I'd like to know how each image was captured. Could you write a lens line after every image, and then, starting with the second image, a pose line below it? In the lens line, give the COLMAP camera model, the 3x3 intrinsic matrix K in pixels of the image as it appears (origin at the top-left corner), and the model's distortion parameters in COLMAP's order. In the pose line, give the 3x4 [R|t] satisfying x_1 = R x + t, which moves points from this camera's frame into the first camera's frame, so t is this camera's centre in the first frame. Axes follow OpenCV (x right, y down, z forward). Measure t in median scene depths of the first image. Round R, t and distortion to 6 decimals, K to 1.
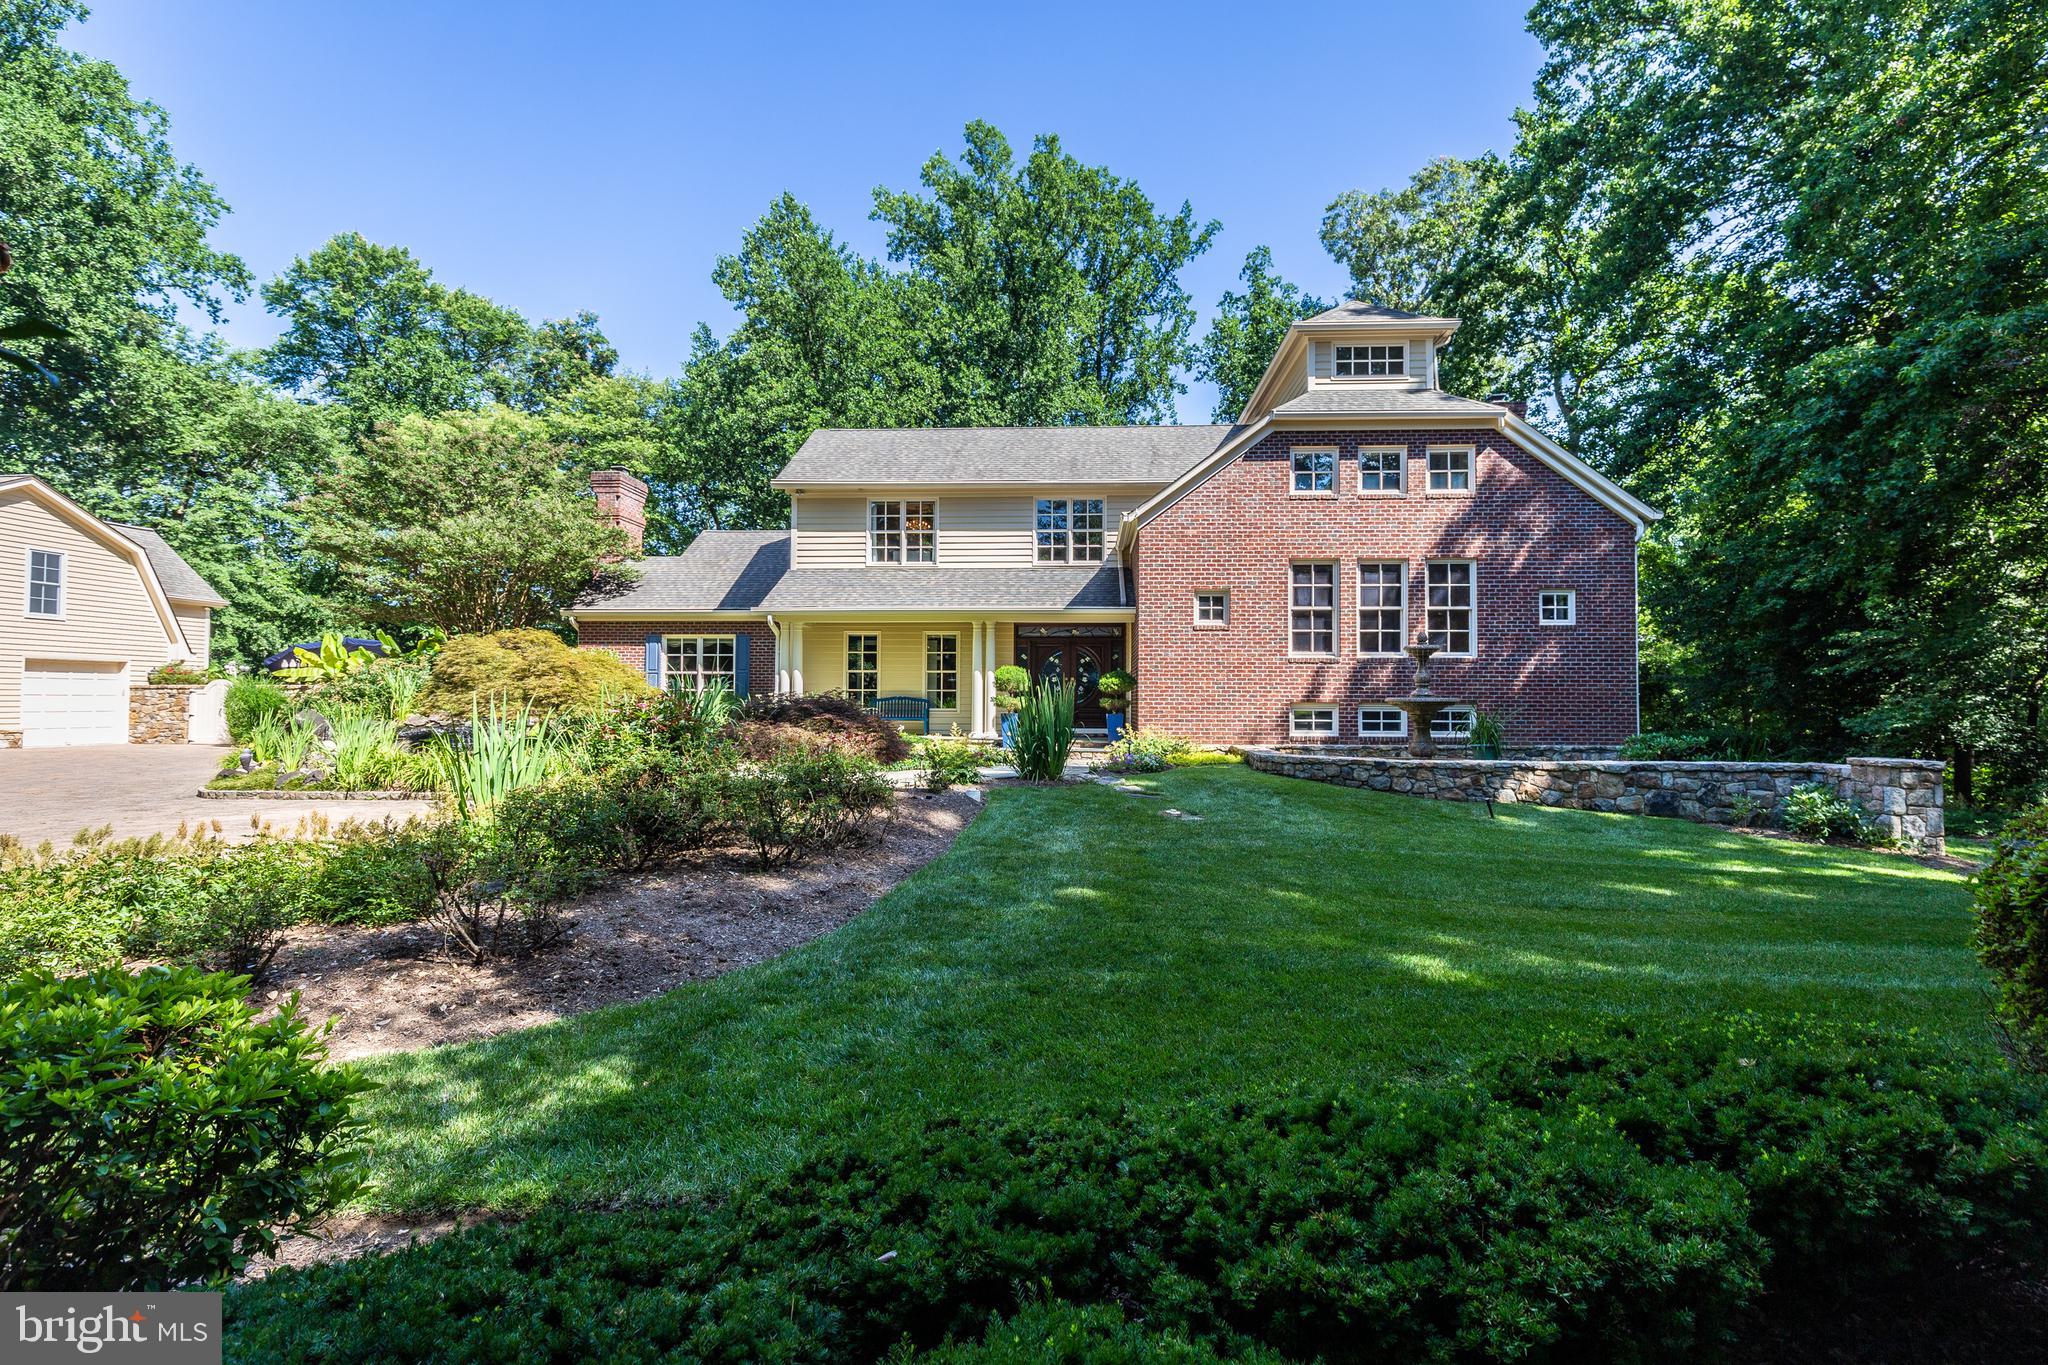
lens RADIAL K [[930.8, 0, 1025.6], [0, 930.8, 685.9], [0, 0, 1]] dist [0.007260, -0.004486]
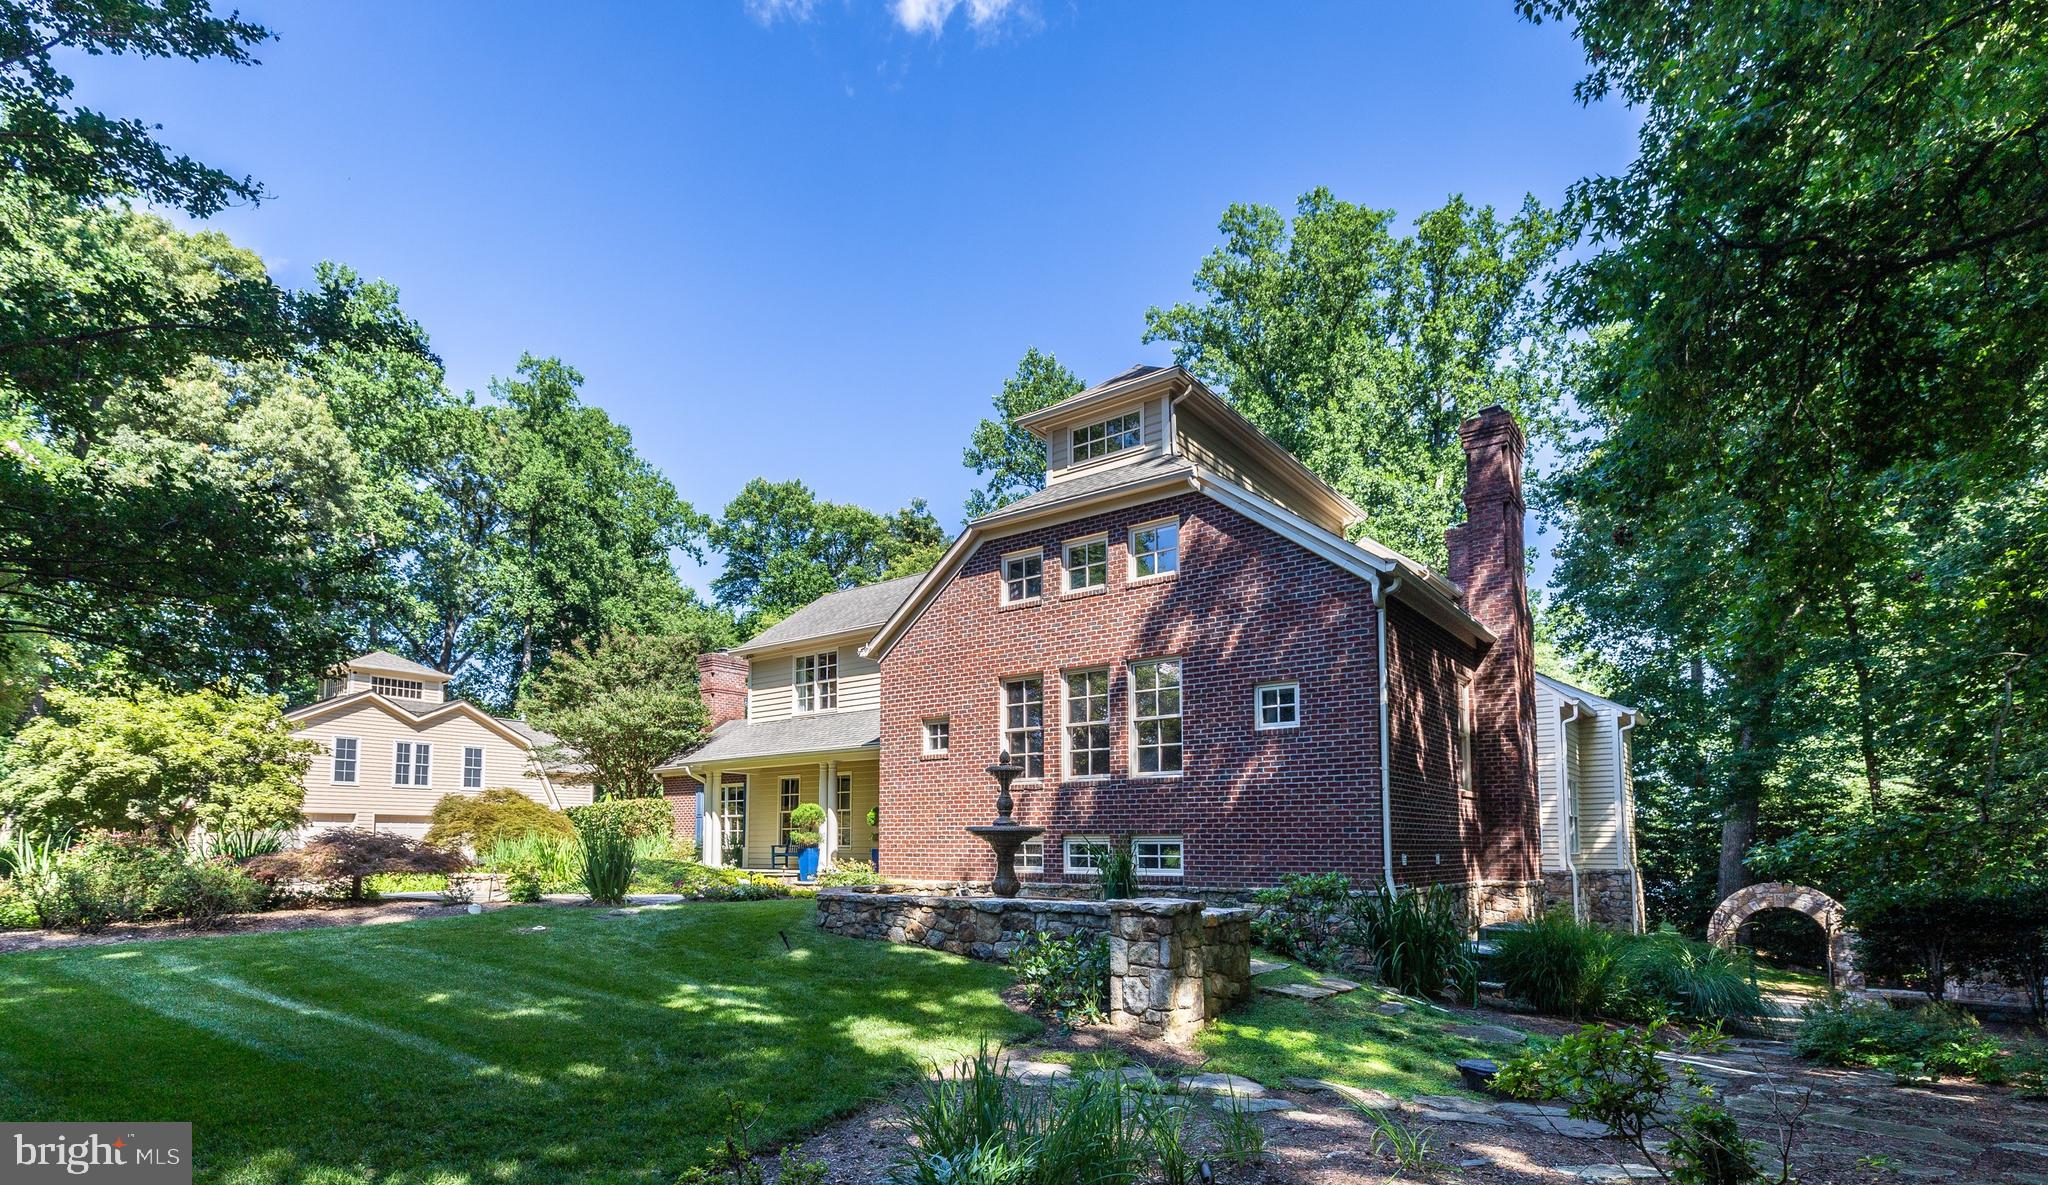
lens RADIAL K [[1016.3, 0, 971.0], [0, 1016.3, 783.5], [0, 0, 1]] dist [0.000791, 0.001251]
pose [[0.802877, -0.040074, -0.594796, 0.666587], [0.011233, 0.998578, -0.052116, 0.014806], [0.596039, 0.035161, 0.802186, 0.150136]]
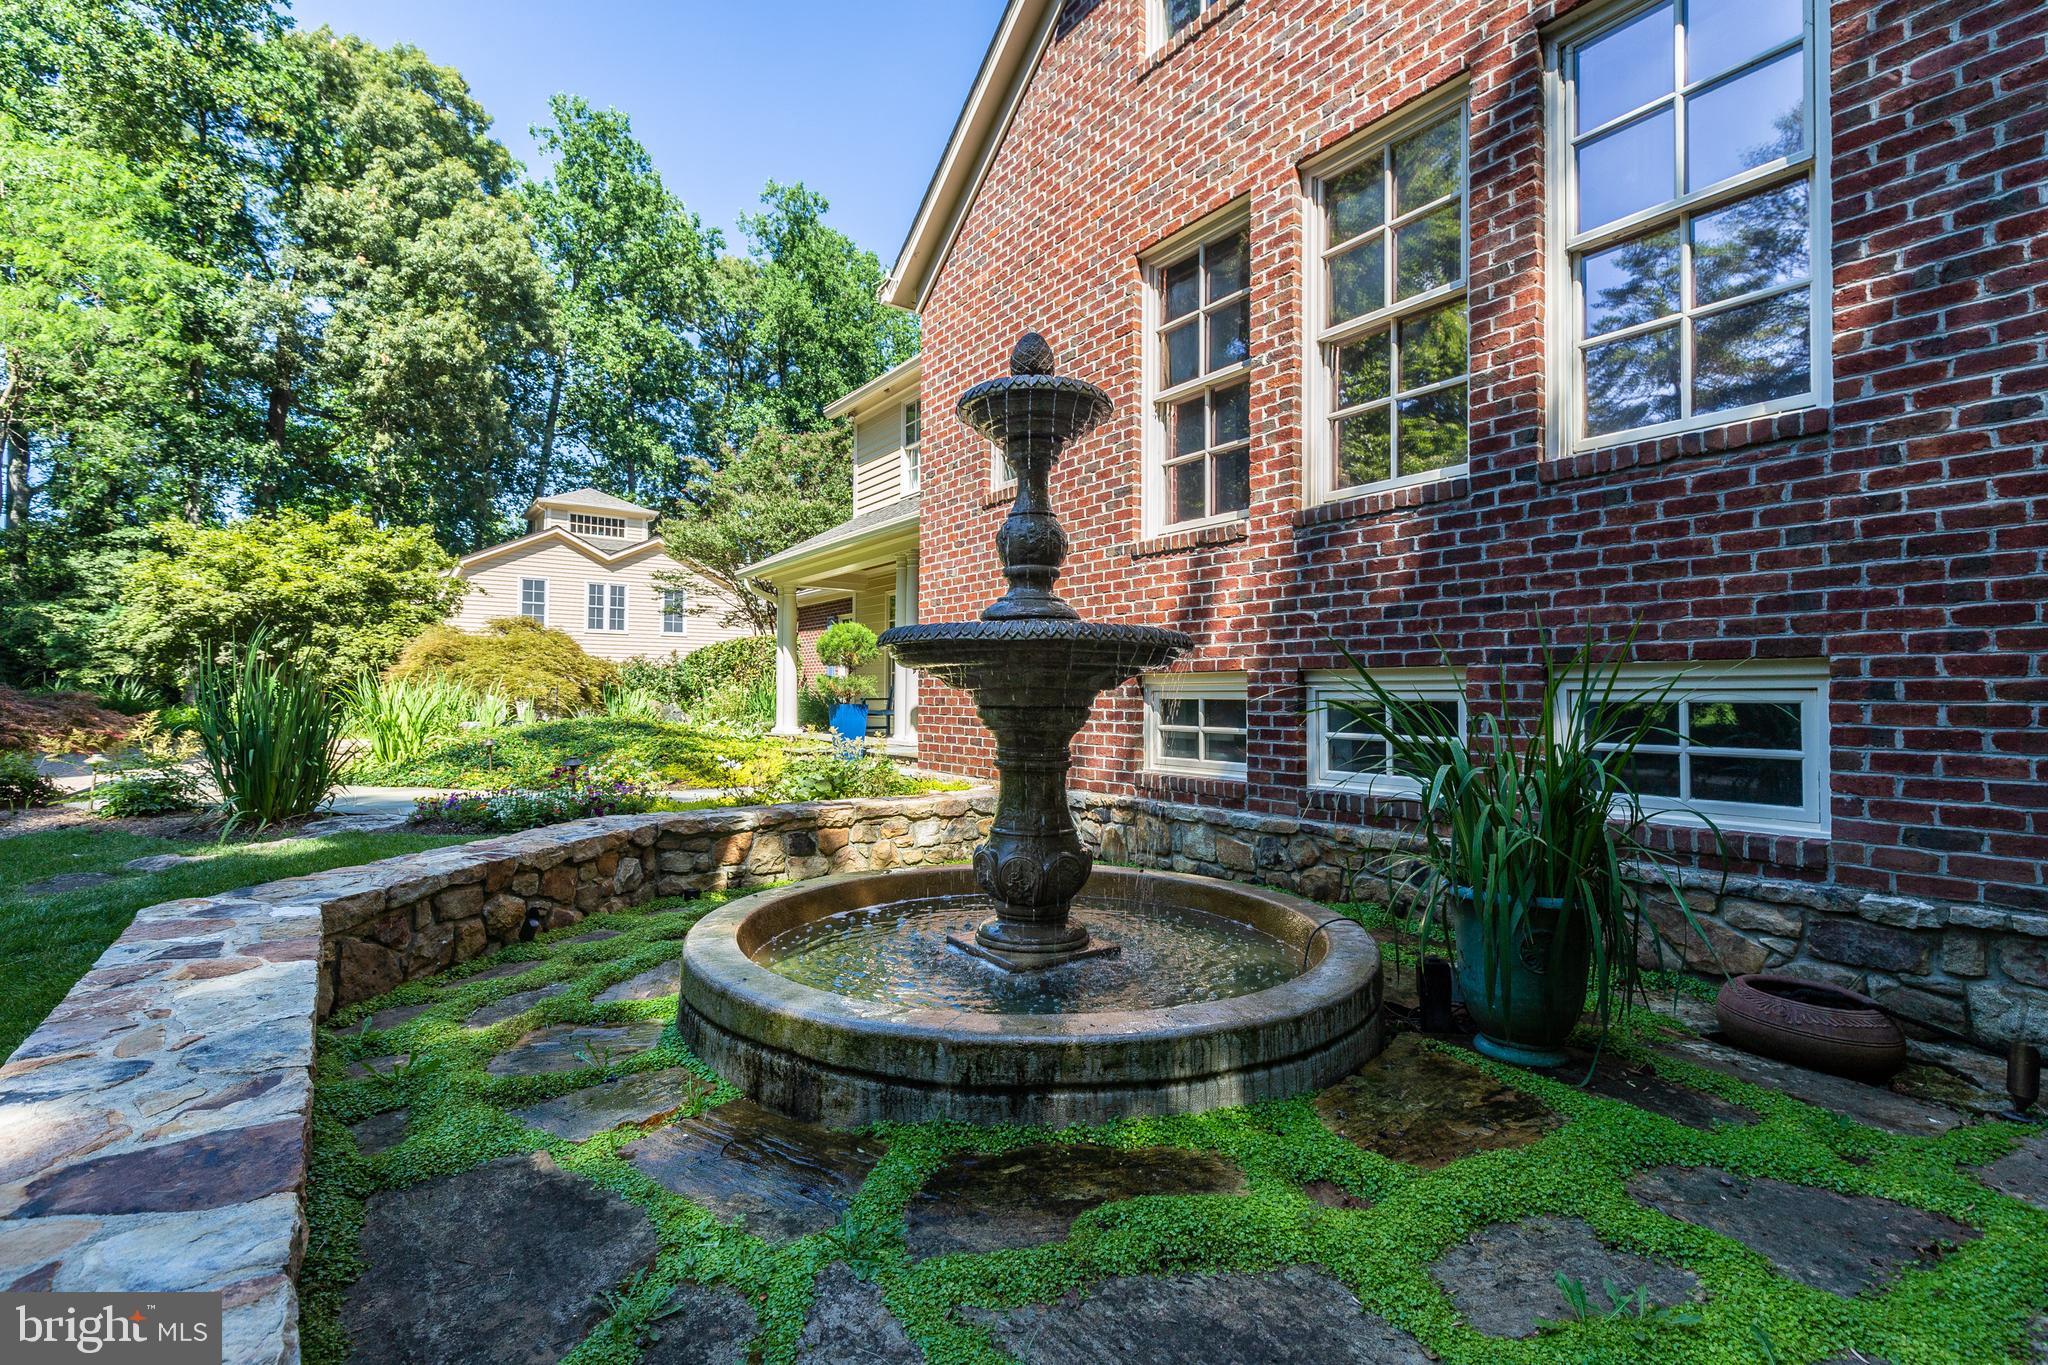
lens RADIAL K [[930.8, 0, 1023.6], [0, 930.8, 678.4], [0, 0, 1]] dist [0.007260, -0.004486]
pose [[0.615619, -0.016986, -0.787861, 0.412760], [0.008536, 0.999853, -0.014886, 0.018930], [0.787998, 0.002439, 0.615673, 0.594408]]
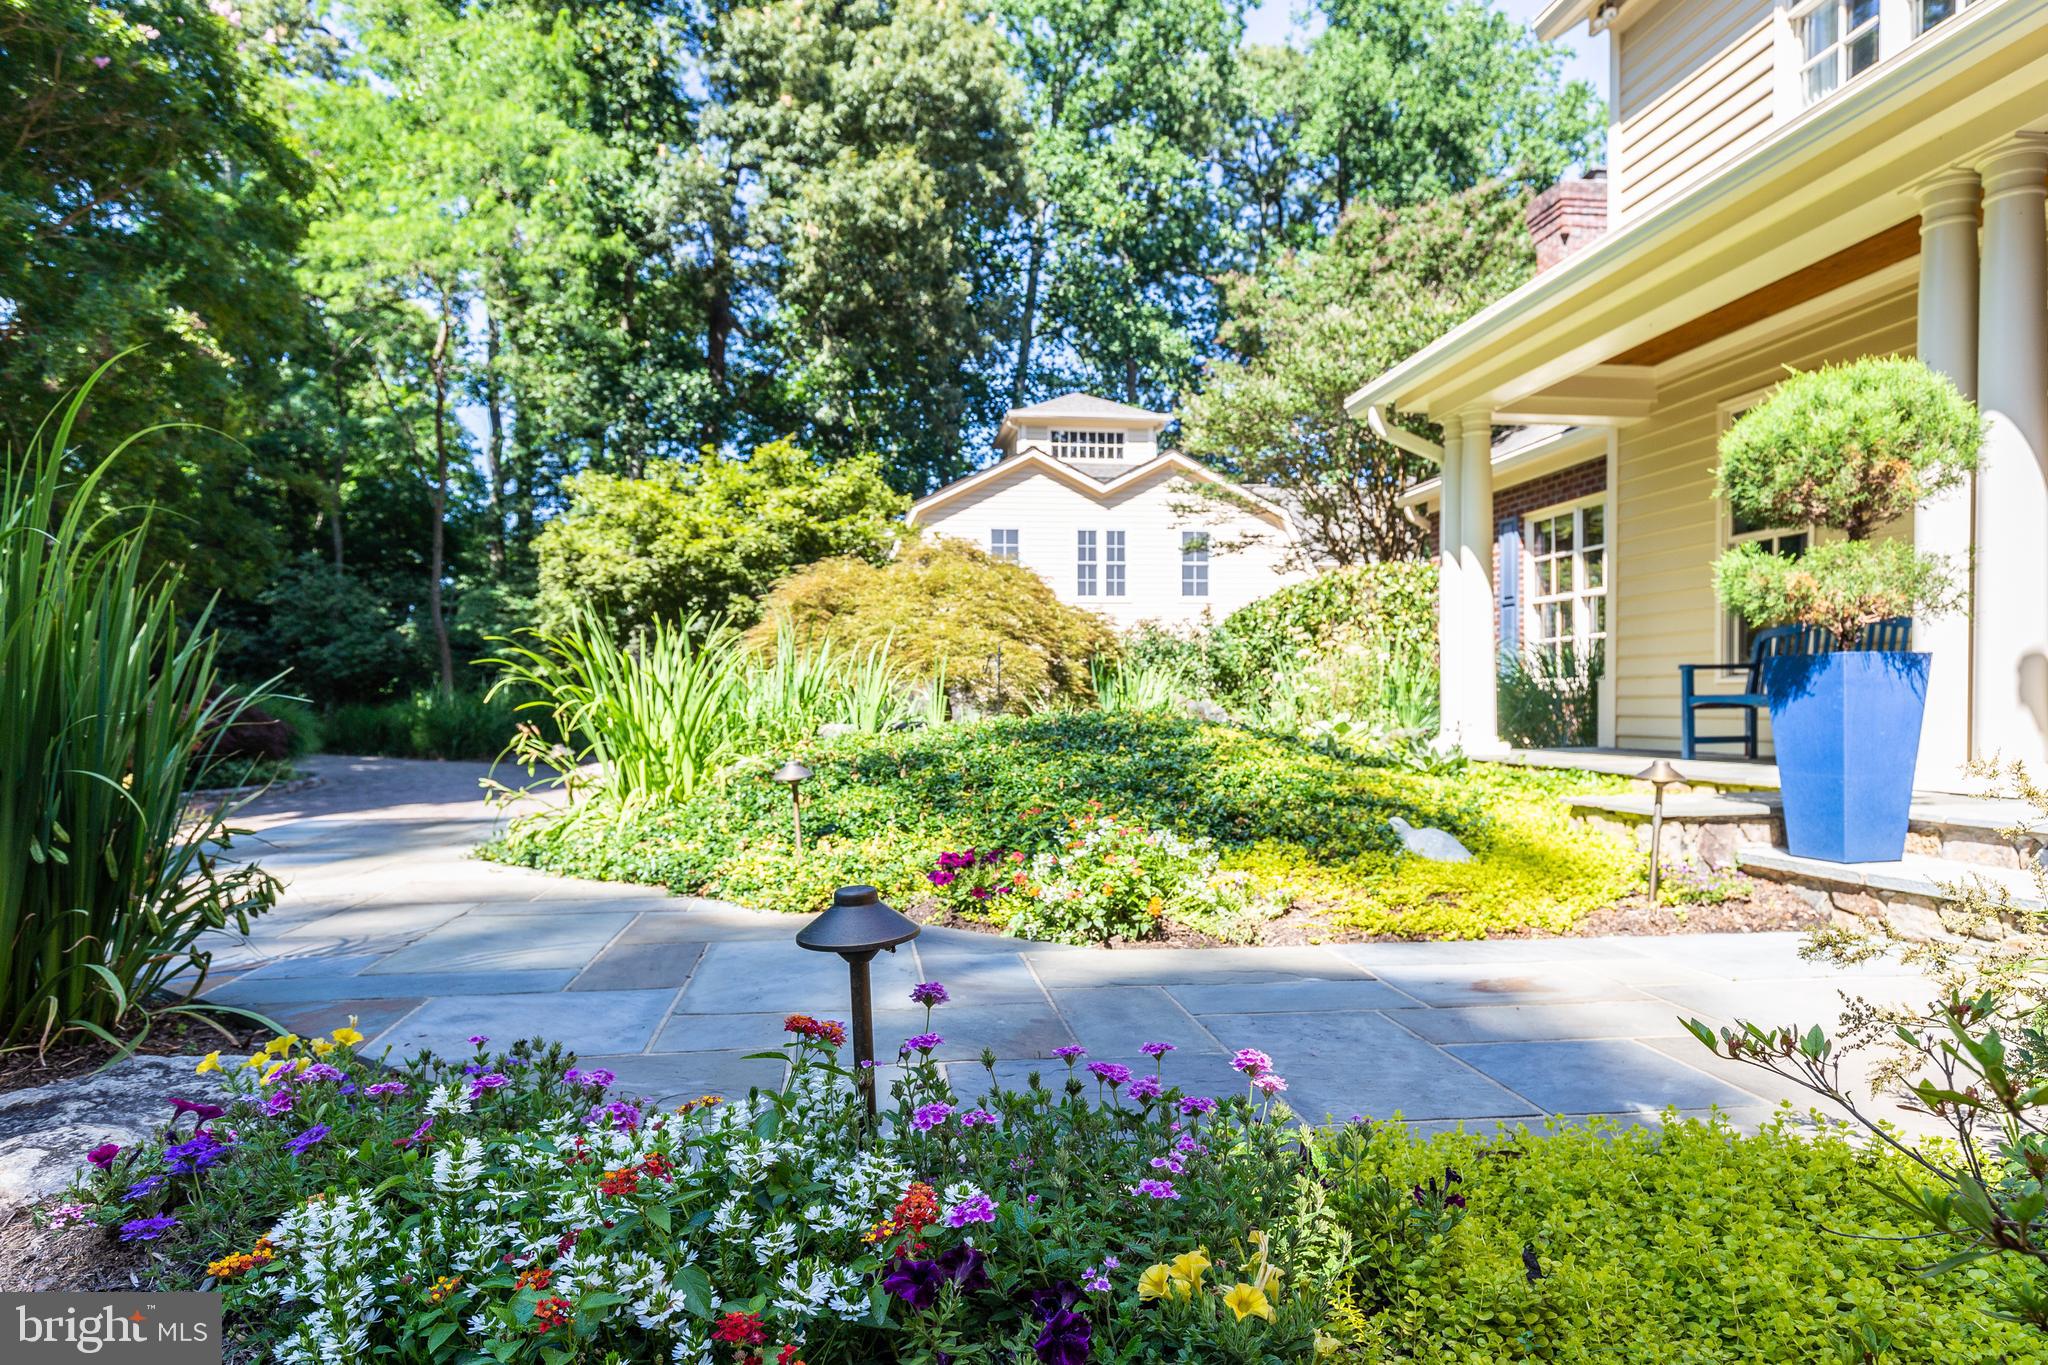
lens RADIAL K [[1252.7, 0, 1038.2], [0, 1252.7, 727.1], [0, 0, 1]] dist [0.003512, 0.000289]
pose [[0.185447, 0.012422, -0.982576, 0.146214], [0.021442, 0.999631, 0.016685, 0.029318], [0.982420, -0.024162, 0.185112, 0.664423]]
